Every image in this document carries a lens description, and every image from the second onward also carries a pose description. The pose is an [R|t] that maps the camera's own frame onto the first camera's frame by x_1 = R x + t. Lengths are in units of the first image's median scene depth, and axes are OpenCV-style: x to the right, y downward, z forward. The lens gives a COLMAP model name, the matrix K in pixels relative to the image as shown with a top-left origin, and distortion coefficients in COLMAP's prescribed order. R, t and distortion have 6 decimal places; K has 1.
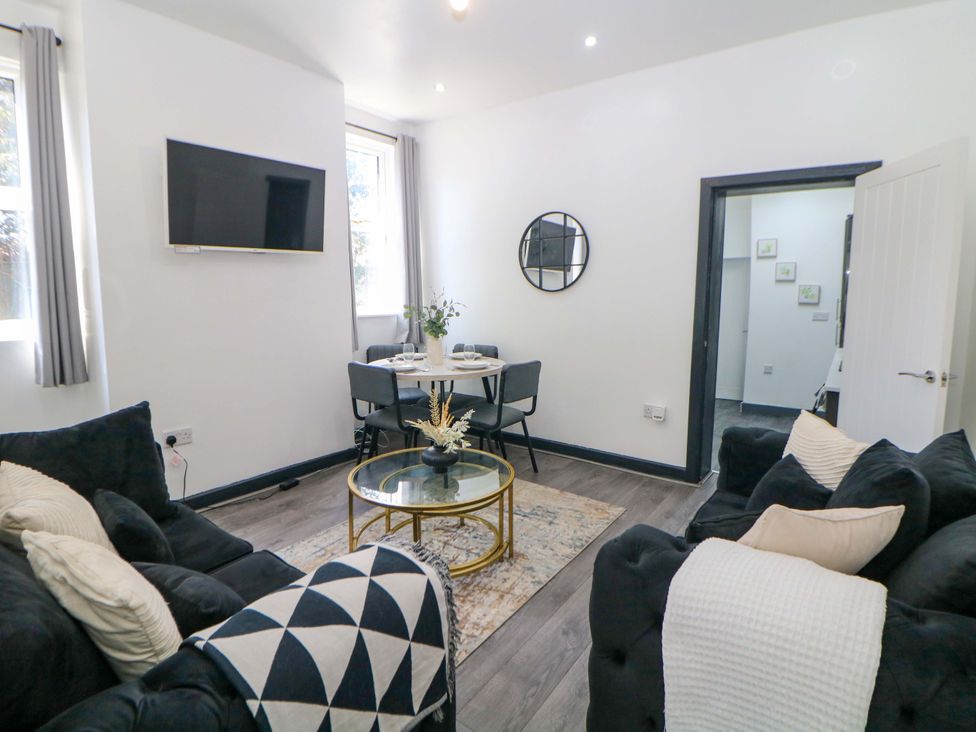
lens RADIAL K [[513.1, 0, 488.6], [0, 513.1, 359.8], [0, 0, 1]] dist [0.000453, -0.013017]
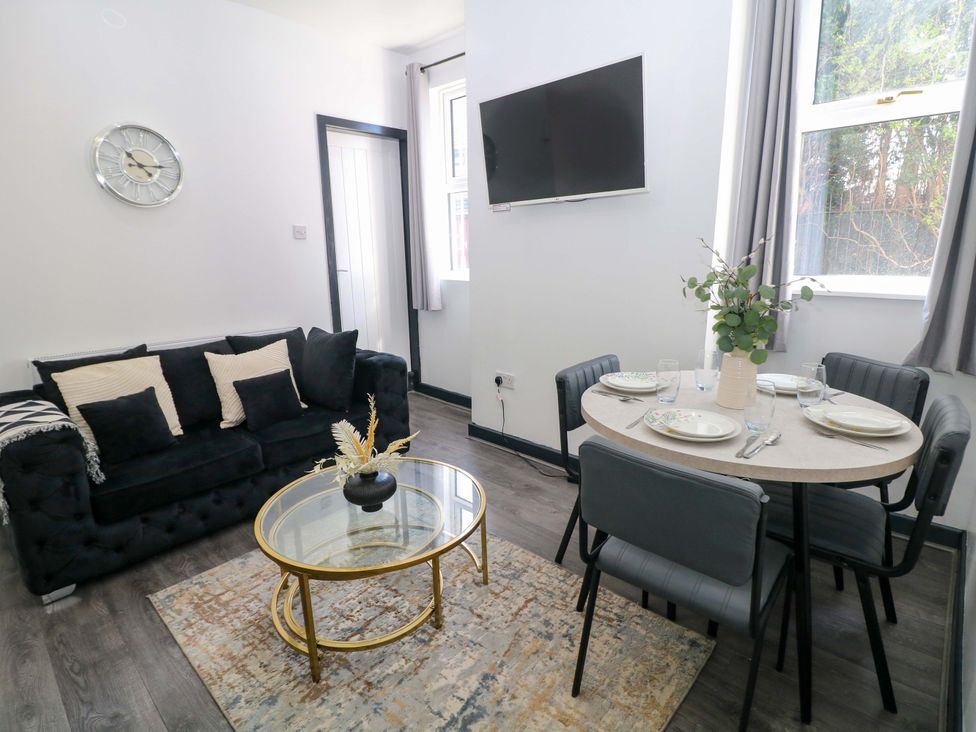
lens RADIAL K [[513.1, 0, 488.6], [0, 513.1, 359.8], [0, 0, 1]] dist [0.000453, -0.013017]
pose [[-0.131212, 0.218994, -0.966863, 0.534467], [-0.109906, 0.966070, 0.233730, -0.168616], [0.985243, 0.136932, -0.102691, 1.203750]]
